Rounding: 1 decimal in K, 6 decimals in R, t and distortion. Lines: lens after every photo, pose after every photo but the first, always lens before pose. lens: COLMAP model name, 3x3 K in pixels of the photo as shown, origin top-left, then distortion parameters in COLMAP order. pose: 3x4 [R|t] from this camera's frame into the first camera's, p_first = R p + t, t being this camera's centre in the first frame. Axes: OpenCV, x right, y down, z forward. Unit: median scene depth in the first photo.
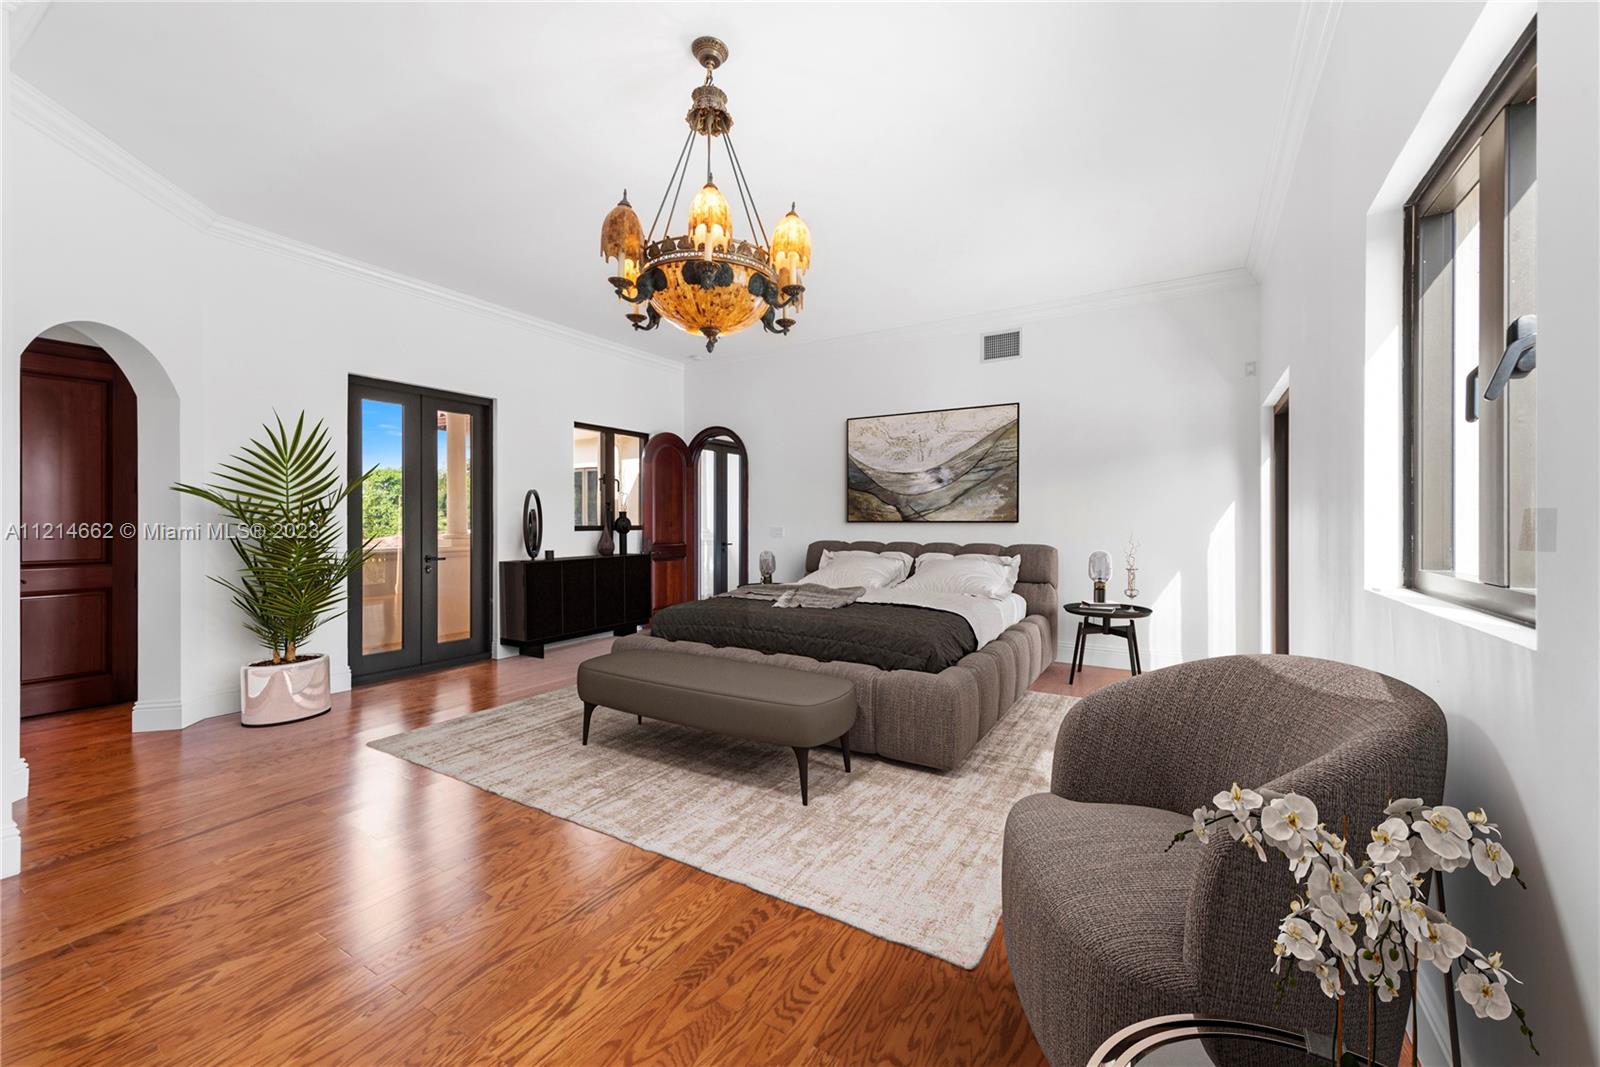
lens RADIAL K [[646.5, 0, 784.7], [0, 646.5, 522.6], [0, 0, 1]] dist [0.013972, -0.003307]
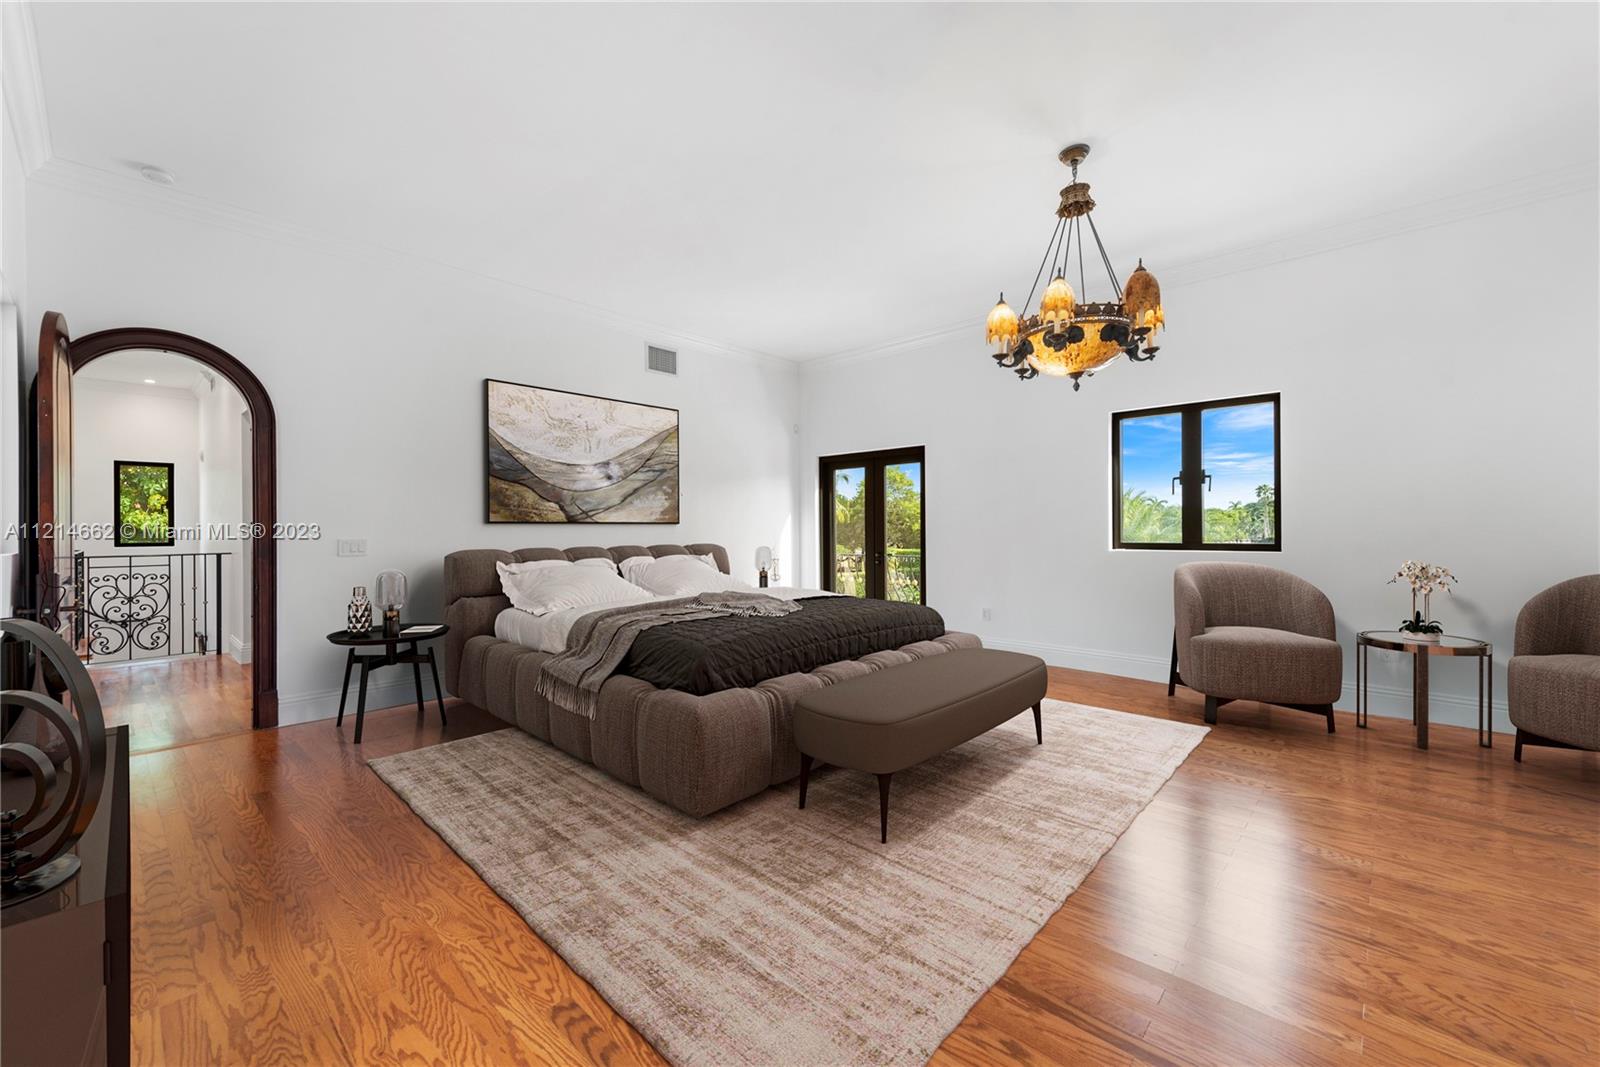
lens RADIAL K [[646.5, 0, 796.7], [0, 646.5, 531.2], [0, 0, 1]] dist [0.013972, -0.003307]
pose [[0.163547, -0.002324, 0.986533, -0.640406], [0.011445, 0.999934, 0.000459, 0.013436], [-0.986469, 0.011215, 0.163563, 0.636420]]
